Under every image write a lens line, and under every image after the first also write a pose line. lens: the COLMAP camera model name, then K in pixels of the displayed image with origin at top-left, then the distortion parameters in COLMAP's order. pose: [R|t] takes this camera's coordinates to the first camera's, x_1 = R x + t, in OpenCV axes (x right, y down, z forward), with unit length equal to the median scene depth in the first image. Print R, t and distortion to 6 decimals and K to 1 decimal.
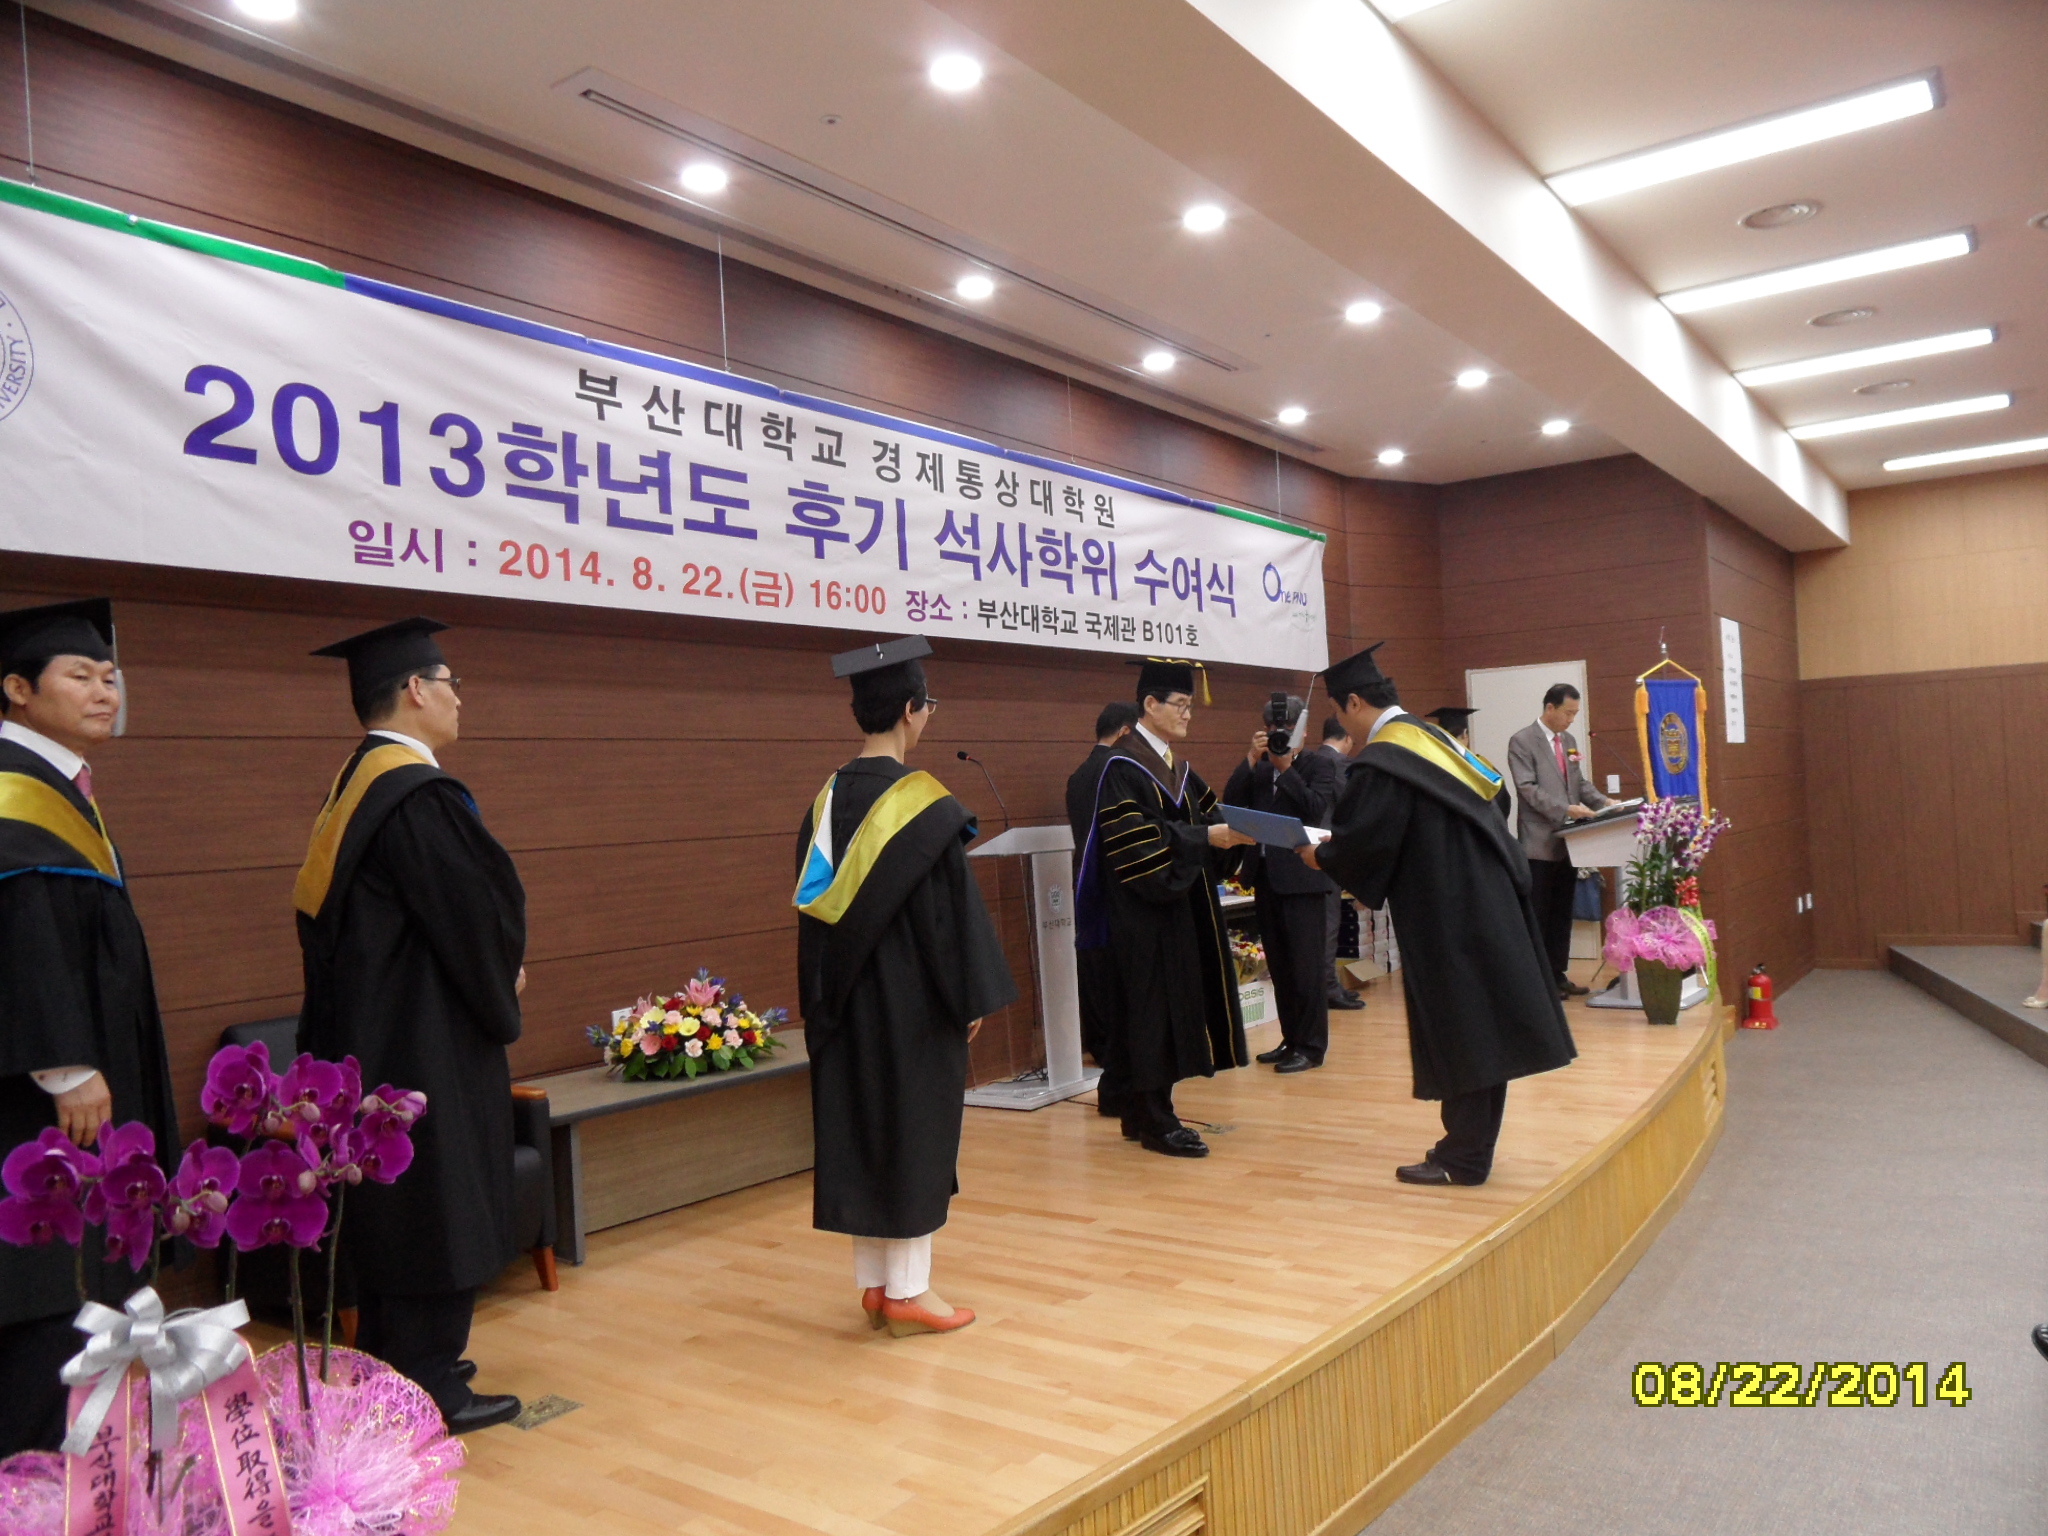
lens RADIAL K [[1433.7, 0, 1019.5], [0, 1433.7, 805.2], [0, 0, 1]] dist [-0.040324, 0.027943]
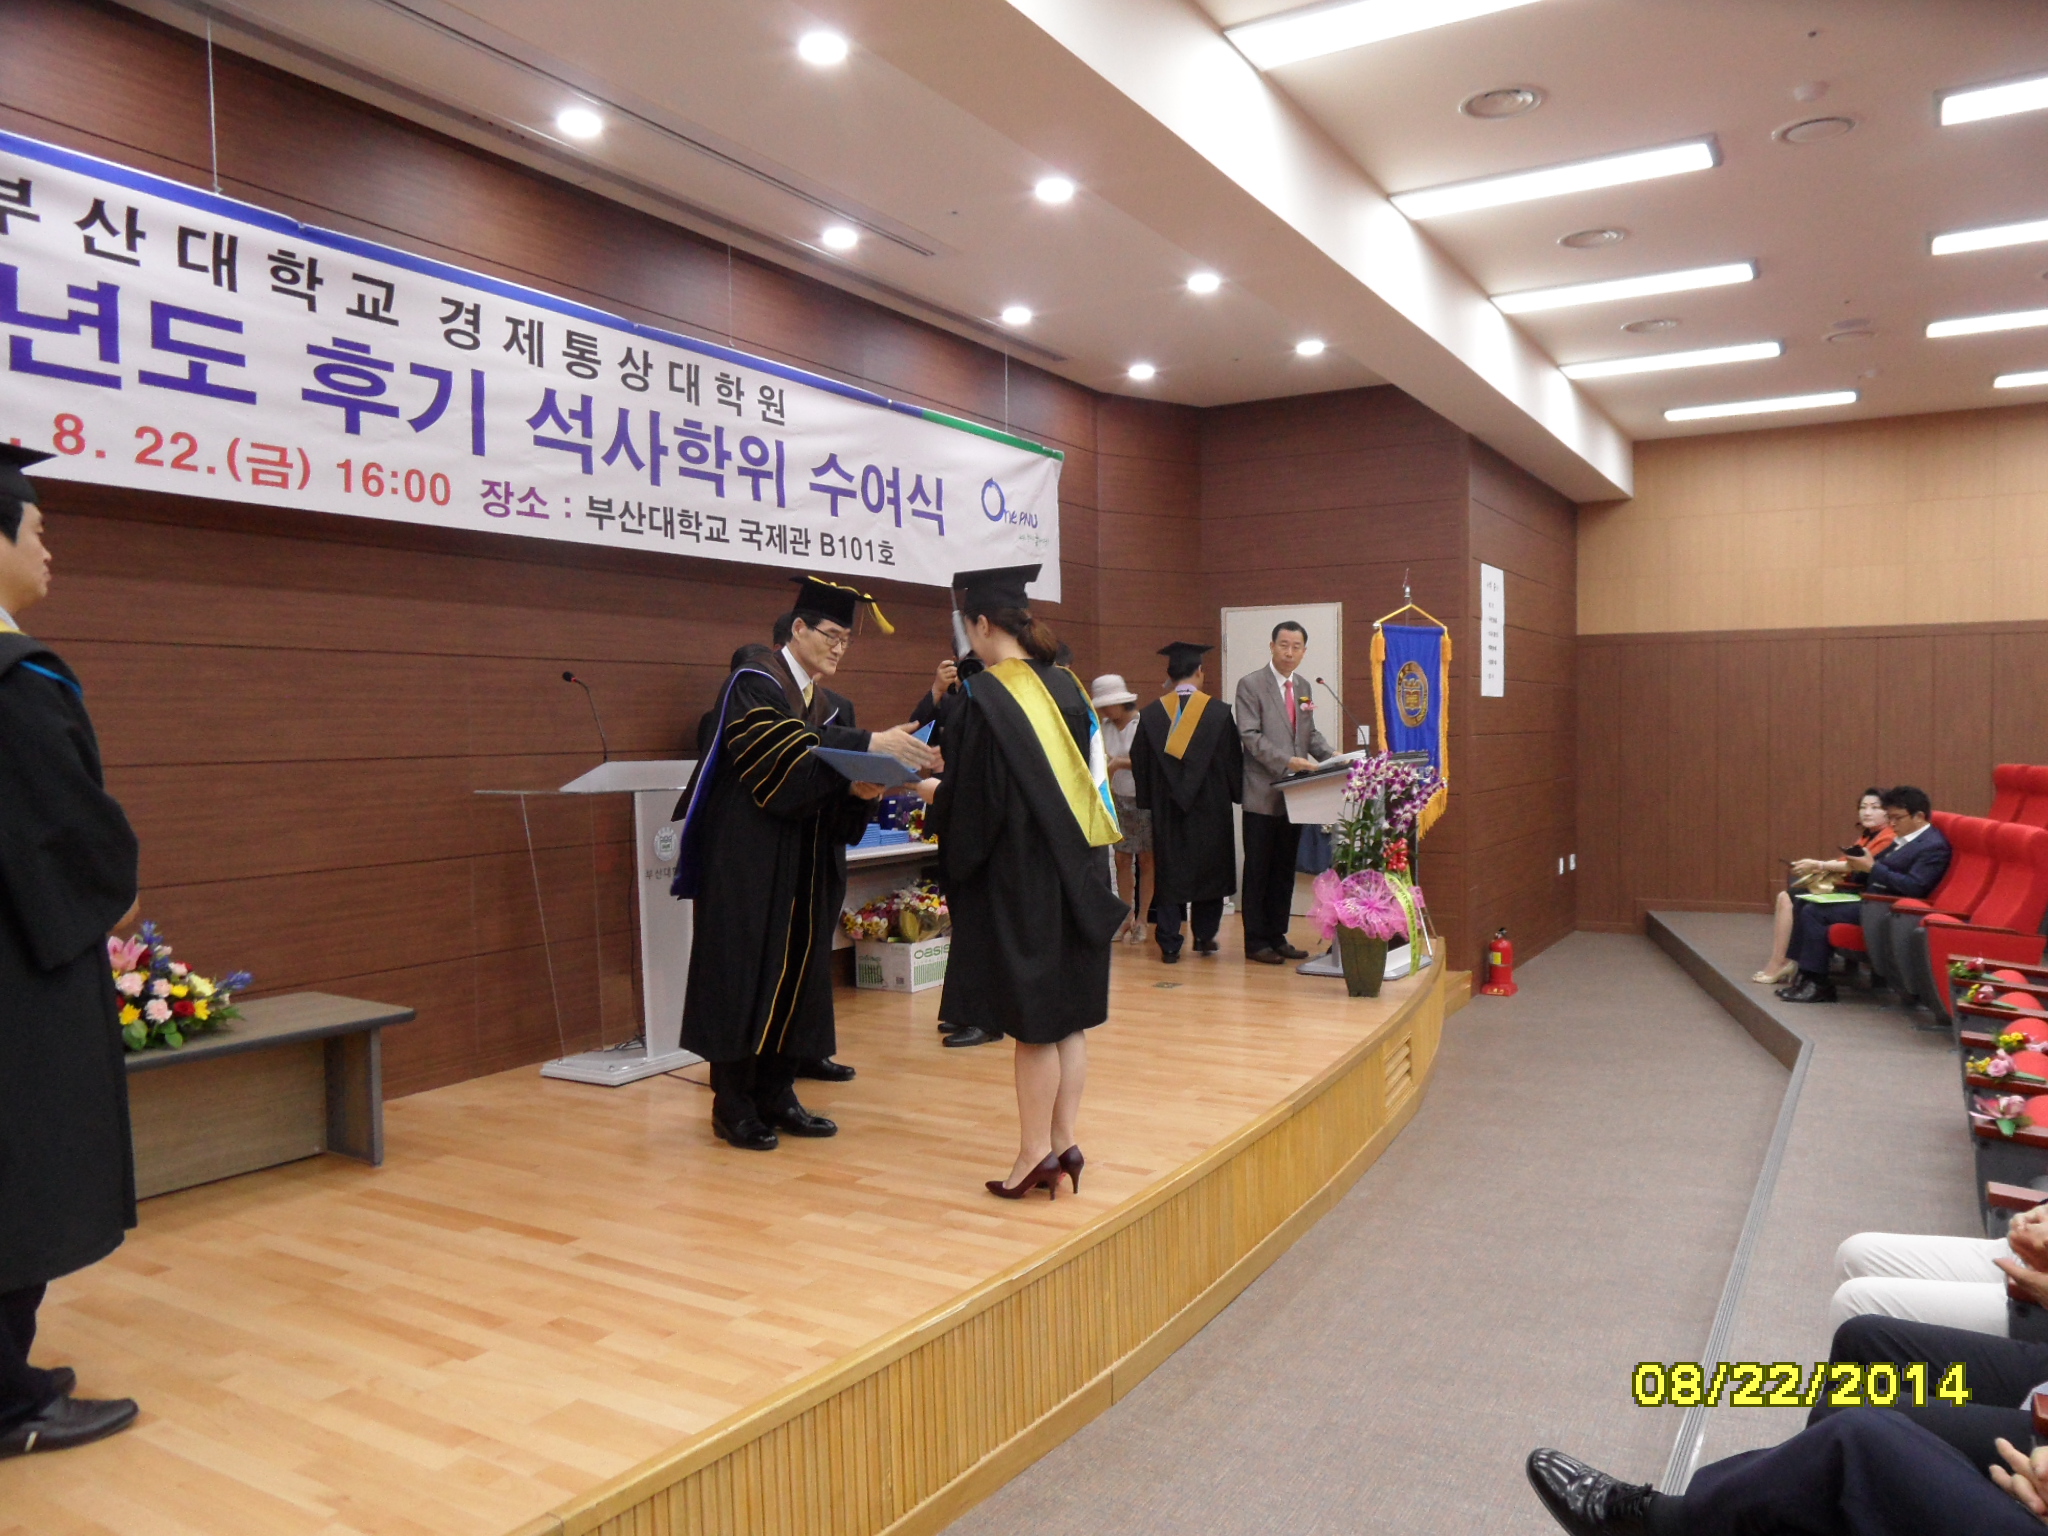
lens RADIAL K [[1433.7, 0, 1019.5], [0, 1433.7, 805.2], [0, 0, 1]] dist [-0.040324, 0.027943]
pose [[0.995021, 0.031149, 0.094673, 0.173115], [-0.035742, 0.998245, 0.047220, -0.008662], [-0.093036, -0.050369, 0.994388, 0.126384]]
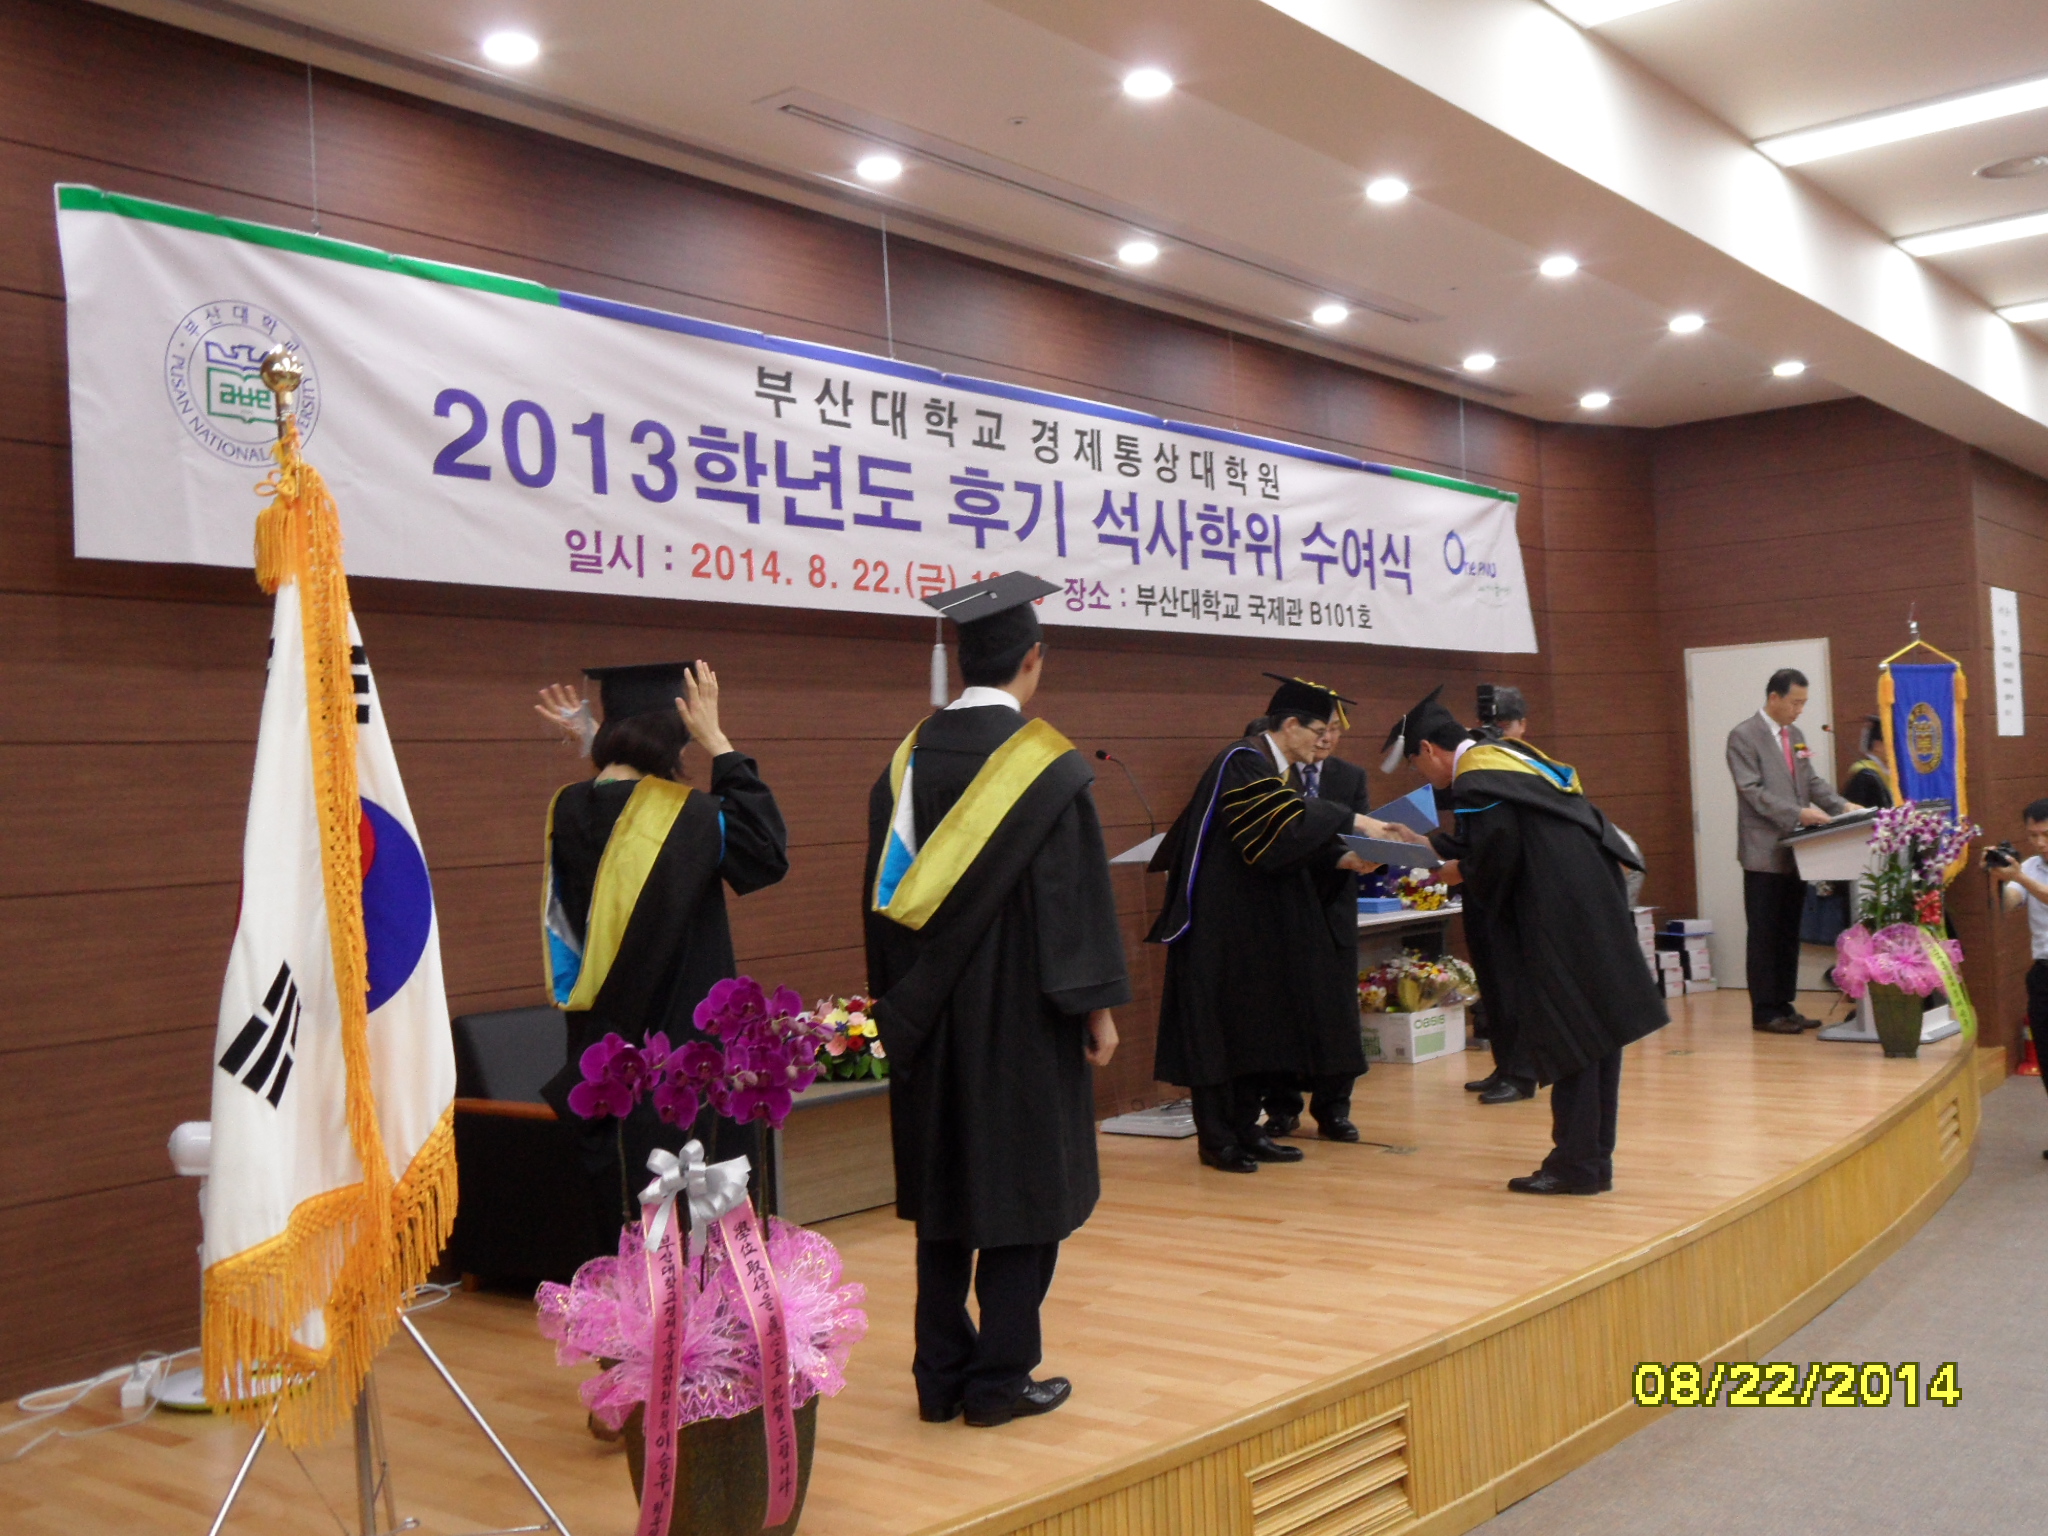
lens RADIAL K [[1935.3, 0, 1026.4], [0, 1935.3, 796.1], [0, 0, 1]] dist [-0.006957, -0.007024]
pose [[0.999272, 0.003215, -0.038027, -0.058822], [-0.003419, 0.999980, -0.005294, -0.000656], [0.038009, 0.005420, 0.999263, -0.282508]]
